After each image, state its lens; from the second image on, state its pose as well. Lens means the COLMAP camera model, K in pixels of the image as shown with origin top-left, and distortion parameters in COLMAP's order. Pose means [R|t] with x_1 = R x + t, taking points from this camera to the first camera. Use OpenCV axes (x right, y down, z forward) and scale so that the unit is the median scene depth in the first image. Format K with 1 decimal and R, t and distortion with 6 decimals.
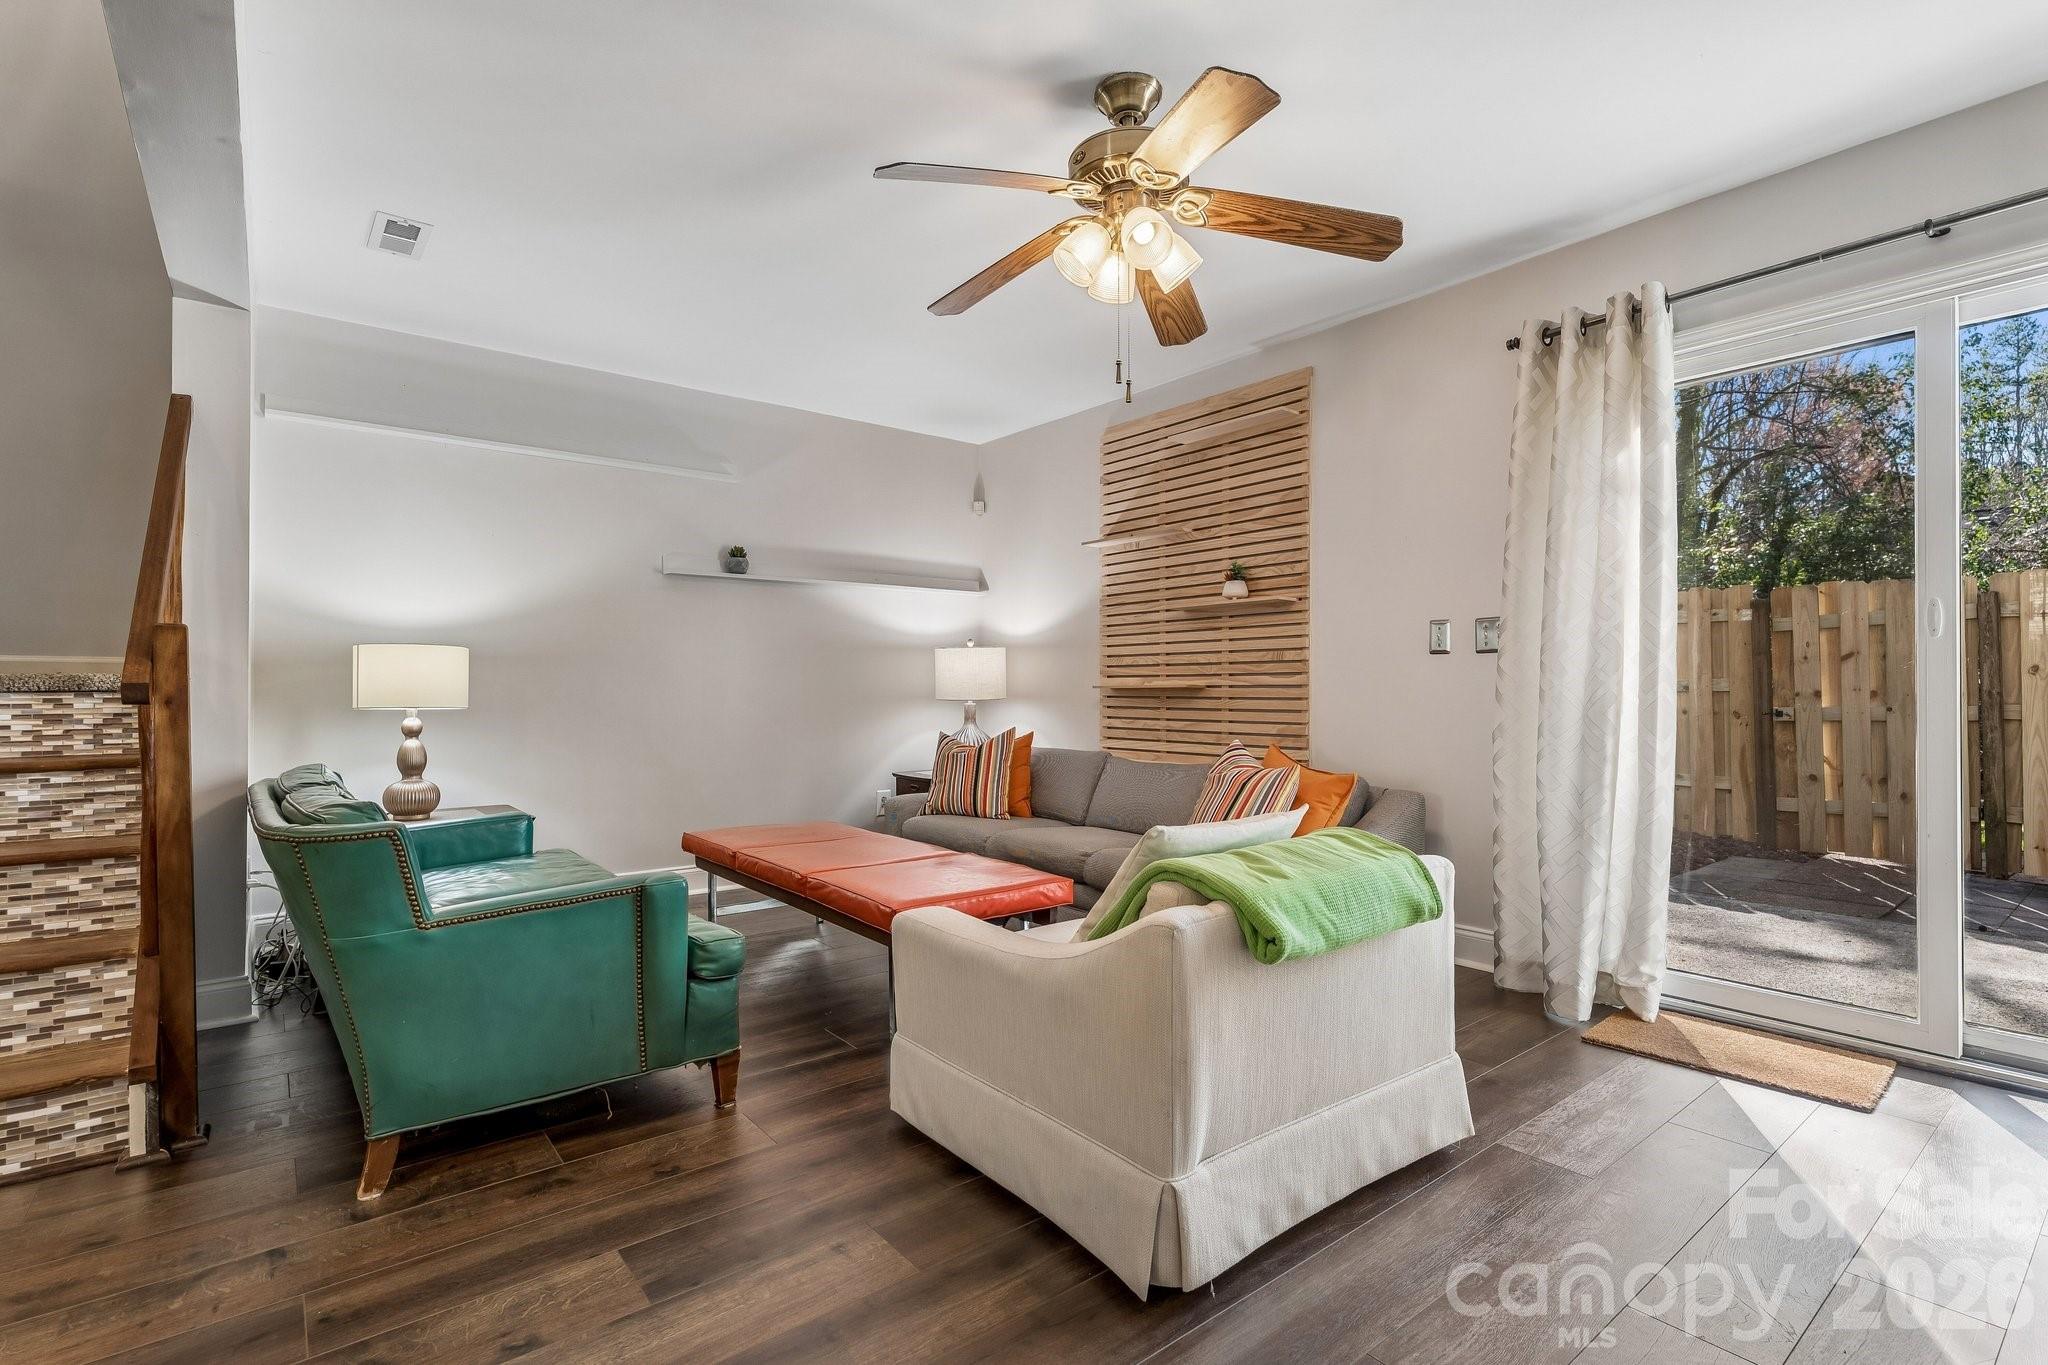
lens RADIAL K [[950.6, 0, 1027.8], [0, 950.6, 683.5], [0, 0, 1]] dist [0.002463, 0.001305]
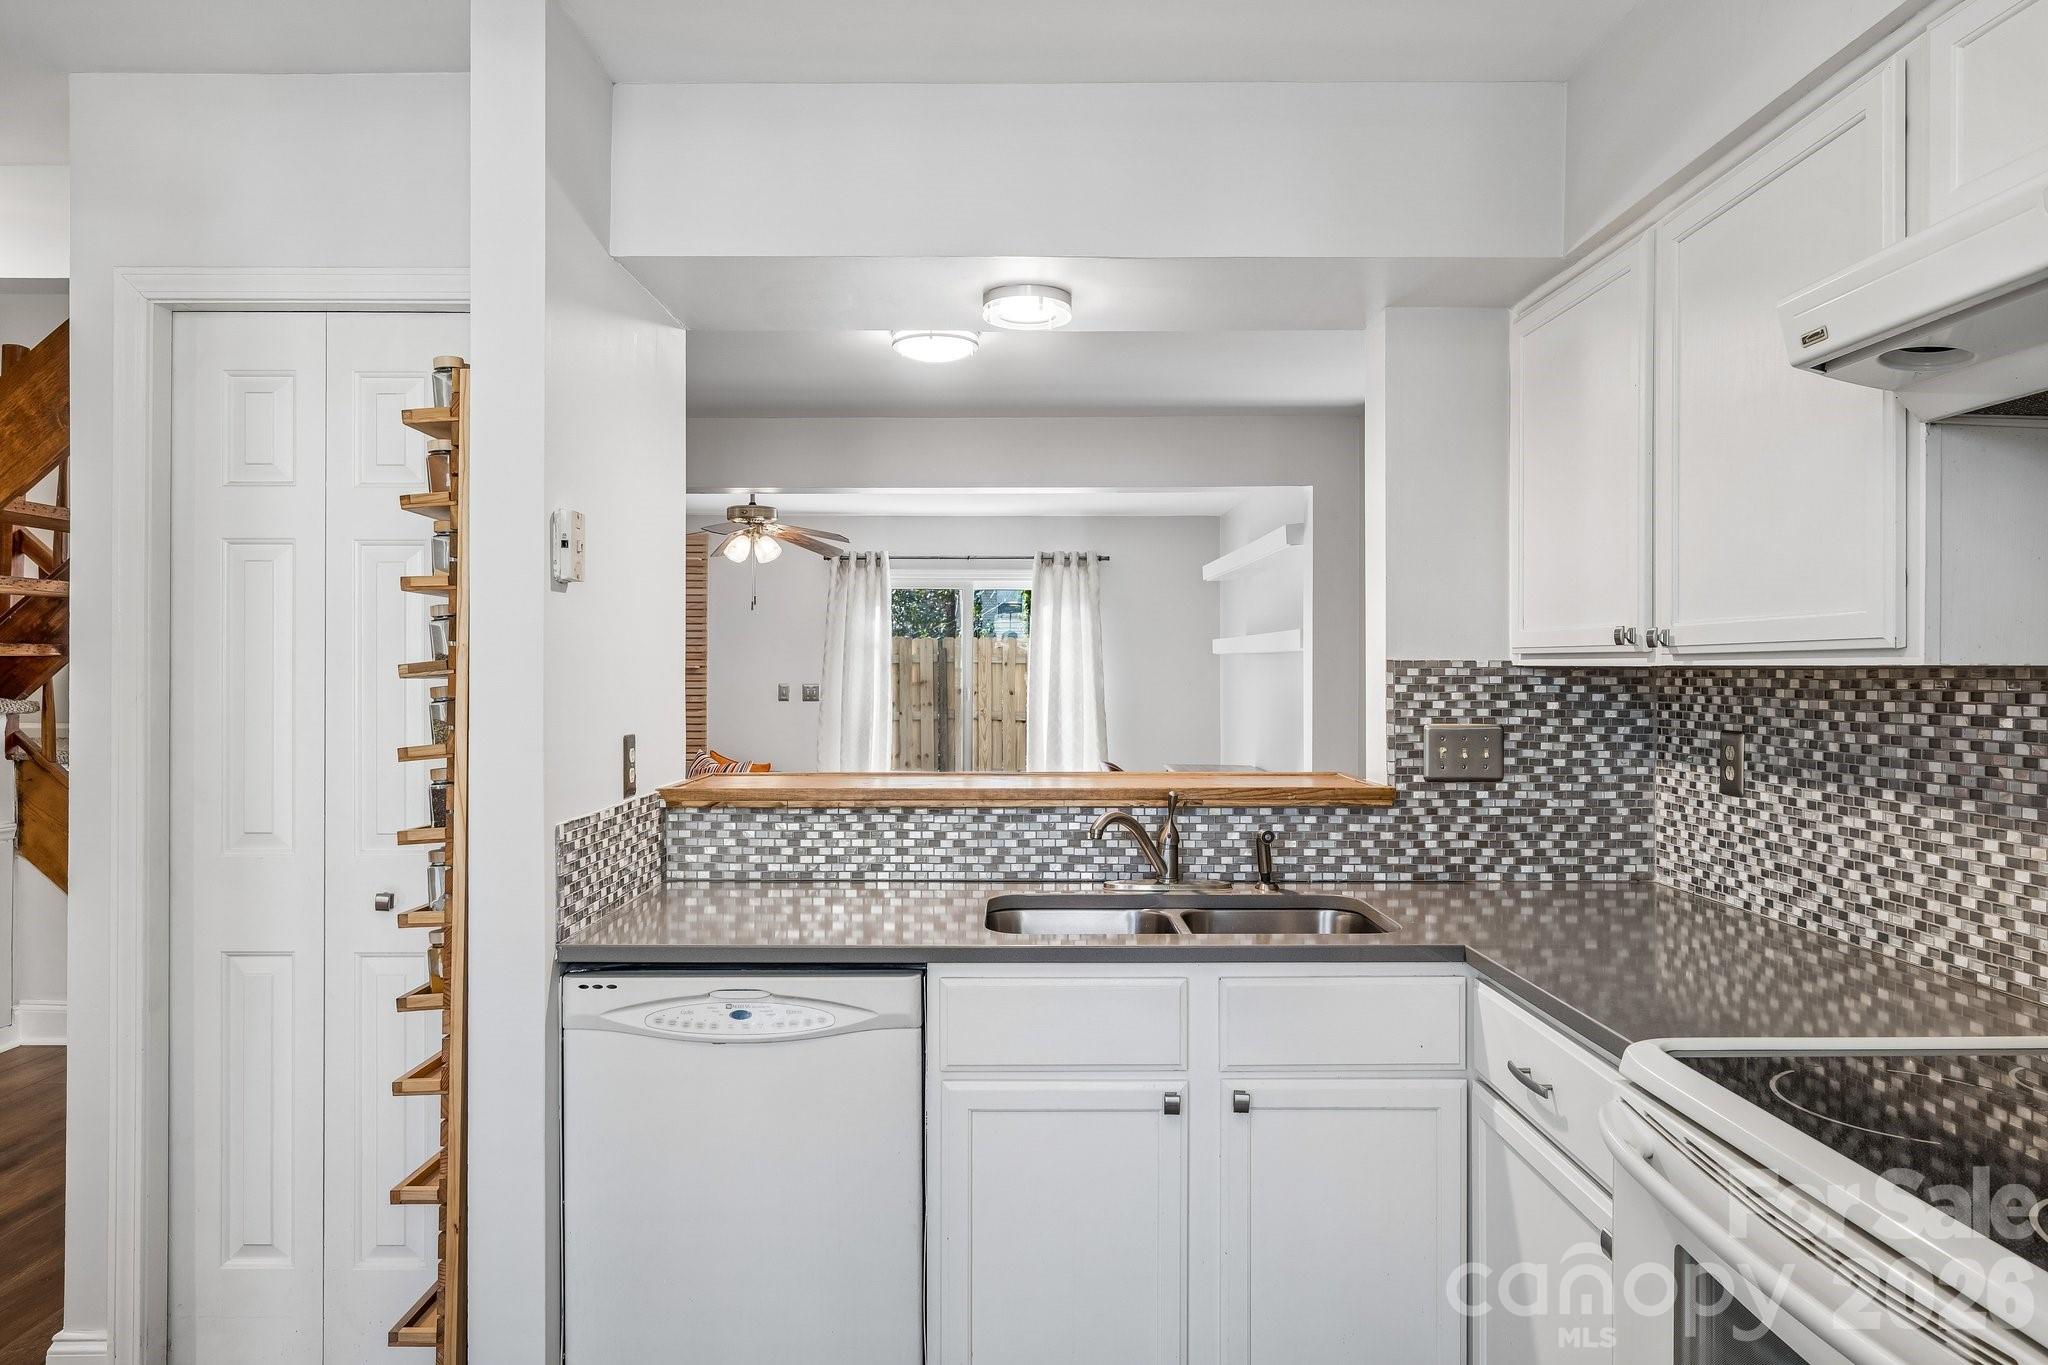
lens RADIAL K [[1270.5, 0, 1026.8], [0, 1270.5, 675.0], [0, 0, 1]] dist [-0.027023, 0.039389]
pose [[0.615046, -0.001785, 0.788489, -1.174478], [-0.008507, 0.999924, 0.008900, -0.099896], [-0.788445, -0.012182, 0.614985, -0.891567]]
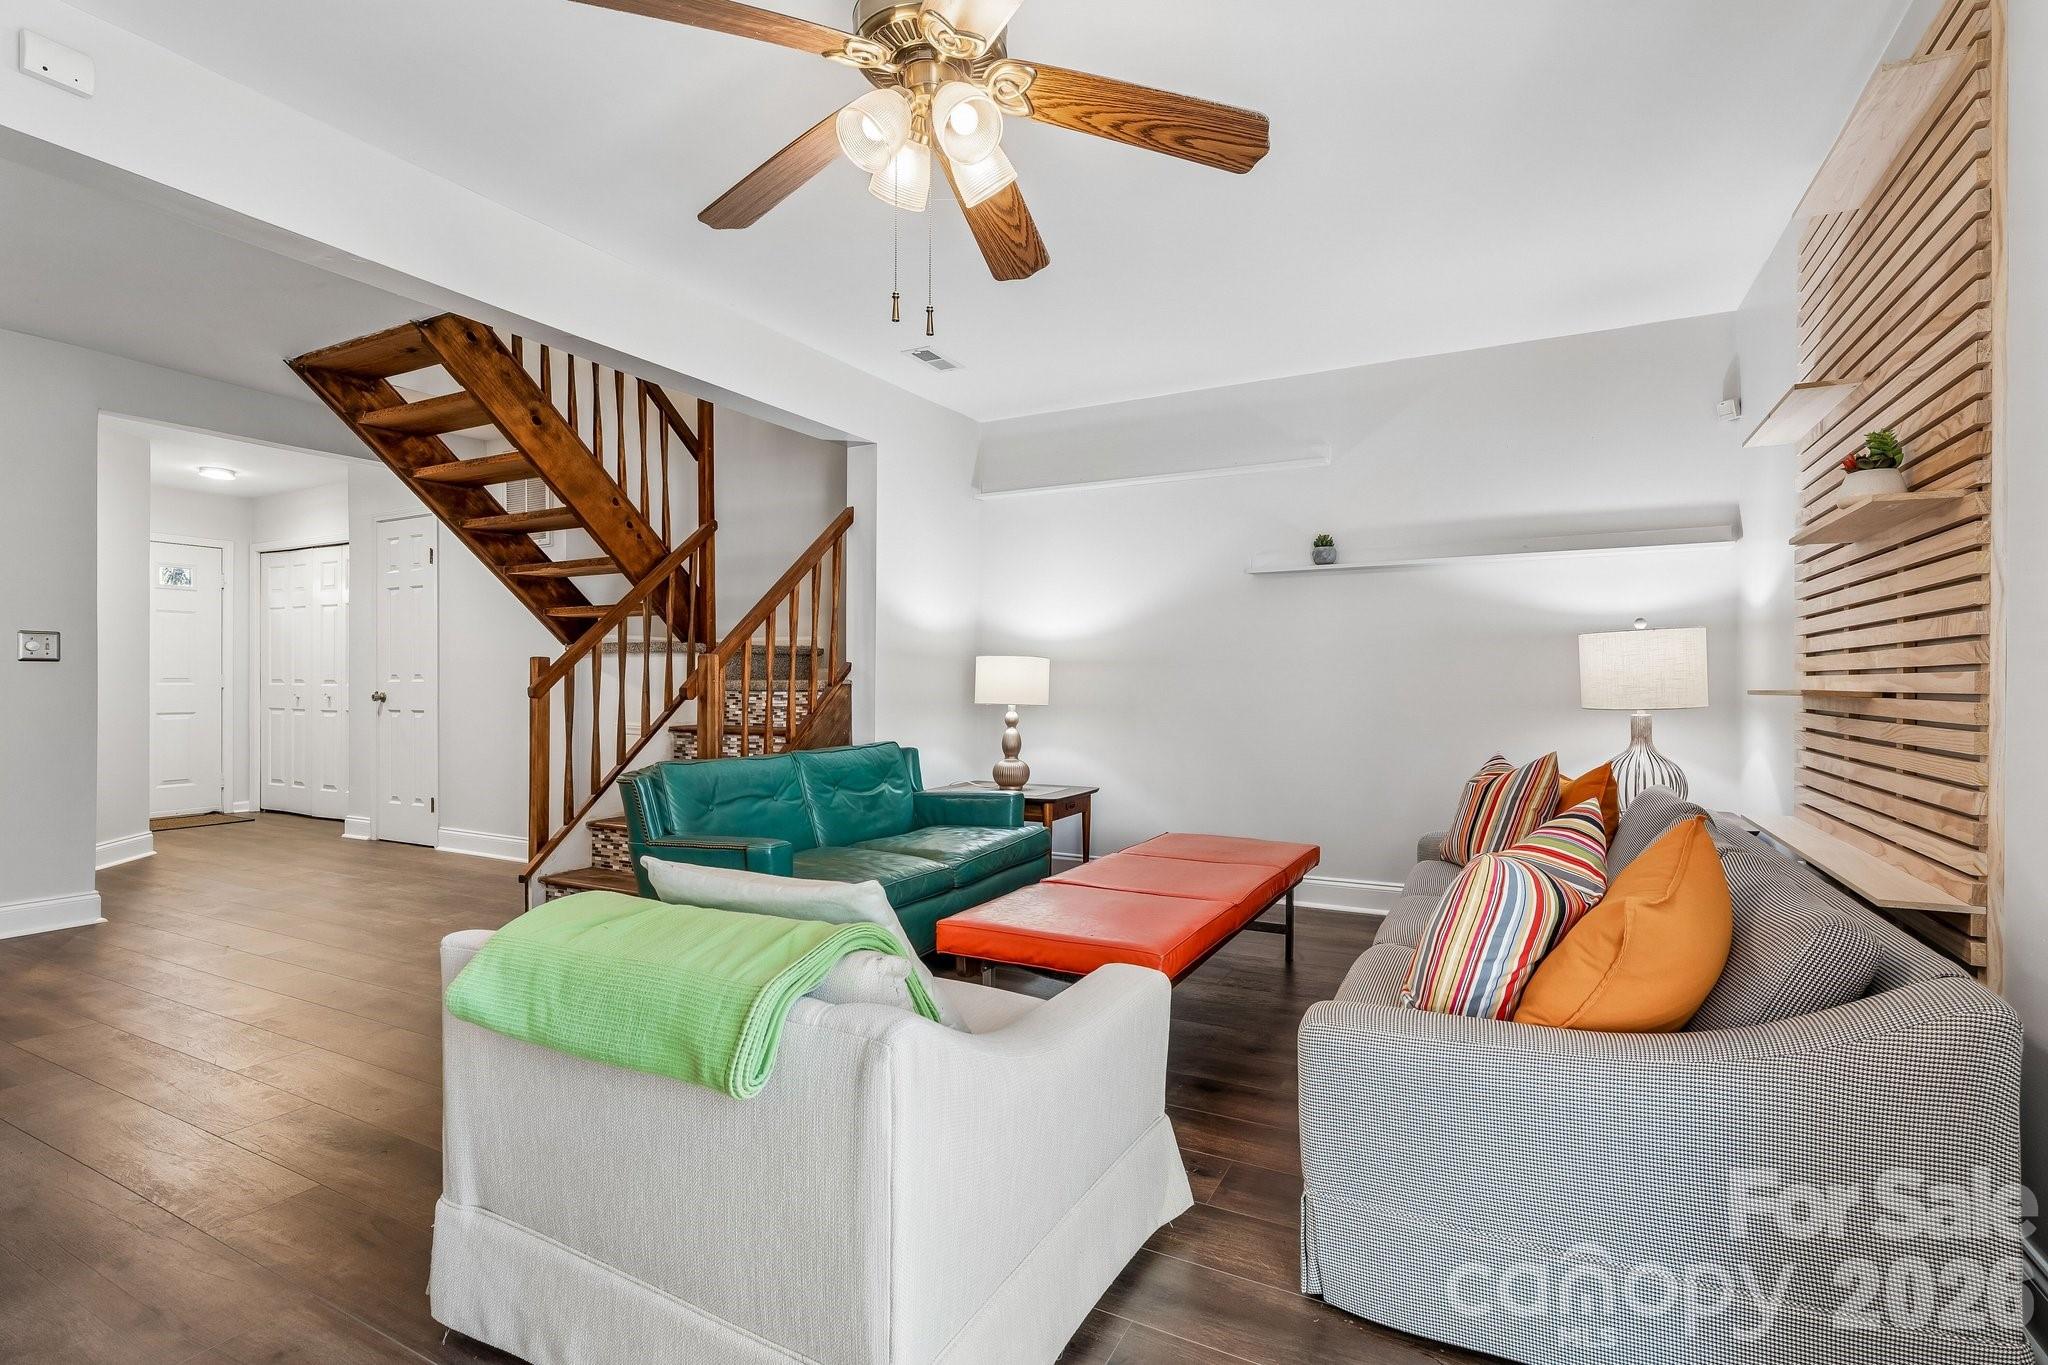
lens RADIAL K [[950.6, 0, 1027.8], [0, 950.6, 683.5], [0, 0, 1]] dist [0.002463, 0.001305]
pose [[0.398642, 0.001372, -0.917105, 0.506965], [0.003535, 0.999989, 0.003033, -0.005747], [0.917100, -0.004450, 0.398633, 0.450055]]
